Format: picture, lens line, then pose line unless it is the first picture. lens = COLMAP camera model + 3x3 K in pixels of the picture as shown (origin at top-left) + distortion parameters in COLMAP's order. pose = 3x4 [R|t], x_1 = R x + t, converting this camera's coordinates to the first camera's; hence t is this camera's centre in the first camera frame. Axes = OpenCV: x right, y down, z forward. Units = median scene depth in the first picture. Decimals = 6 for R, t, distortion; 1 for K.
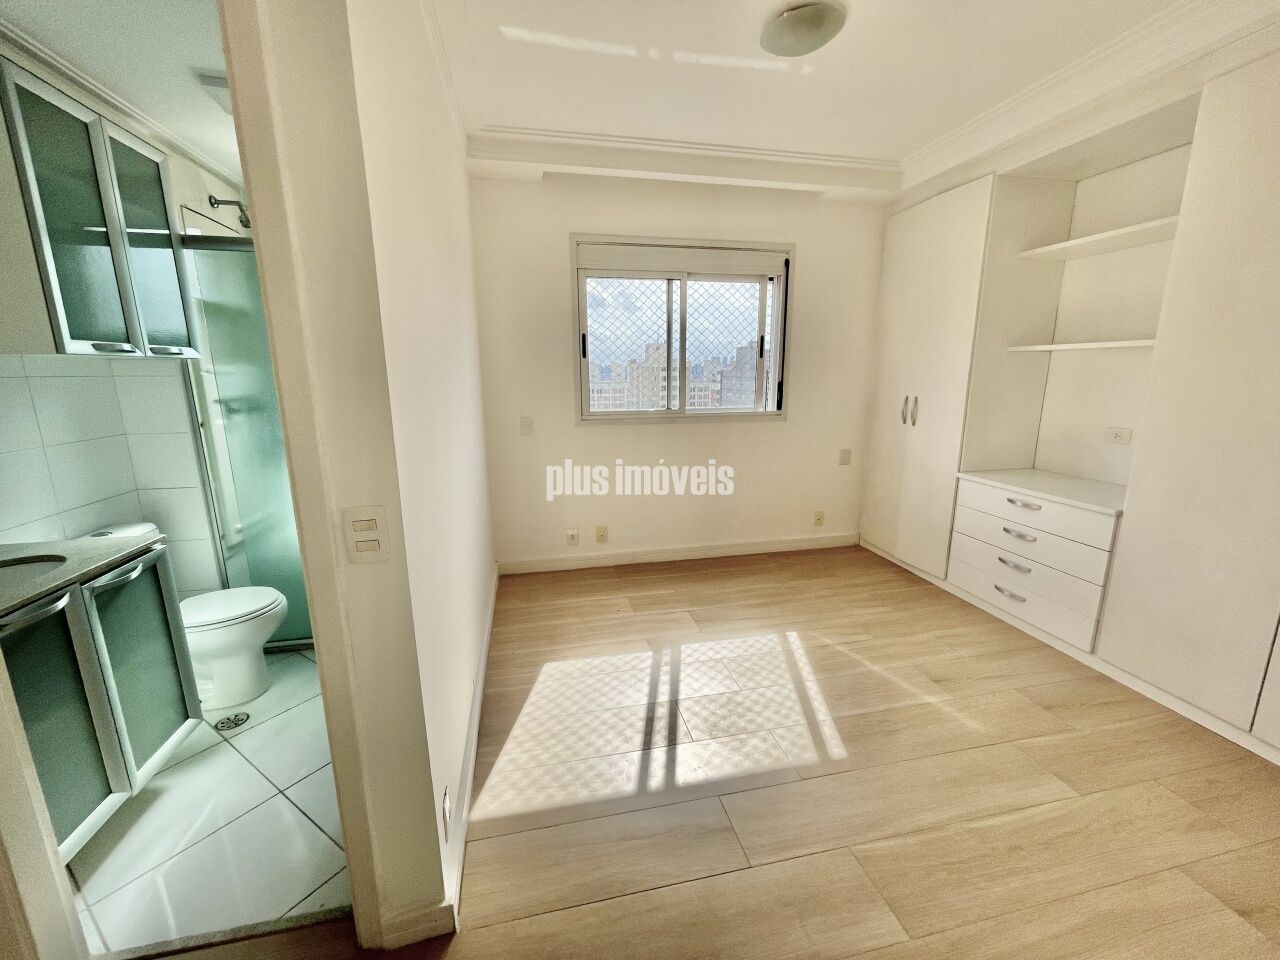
lens RADIAL K [[517.1, 0, 647.8], [0, 517.1, 481.5], [0, 0, 1]] dist [-0.004492, 0.001378]
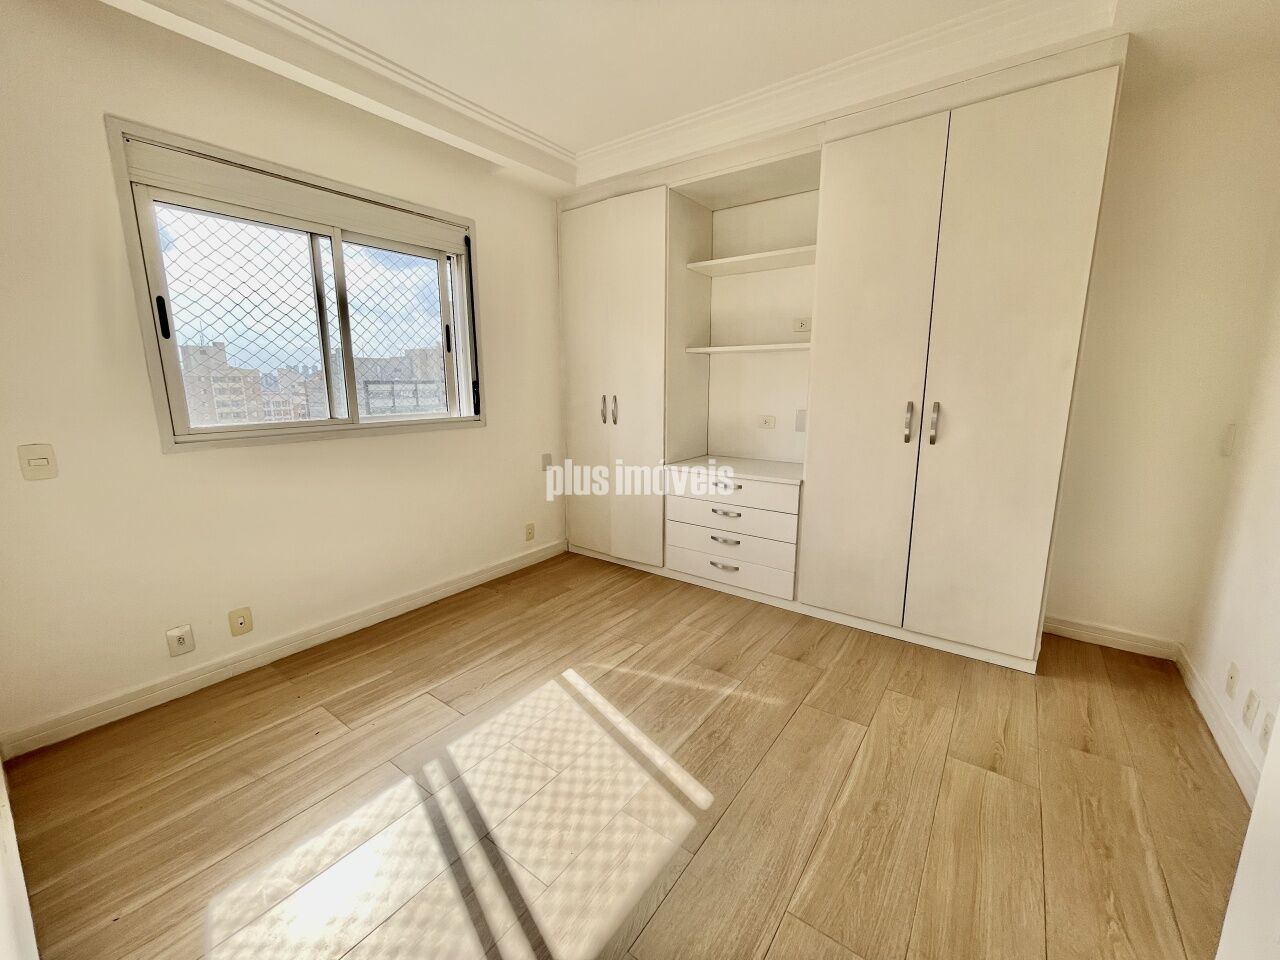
lens RADIAL K [[517.1, 0, 646.8], [0, 517.1, 478.2], [0, 0, 1]] dist [-0.004492, 0.001378]
pose [[0.753658, -0.118925, 0.646419, -0.121291], [0.135723, 0.990457, 0.023980, -0.021731], [-0.643101, 0.069661, 0.762606, 0.227518]]
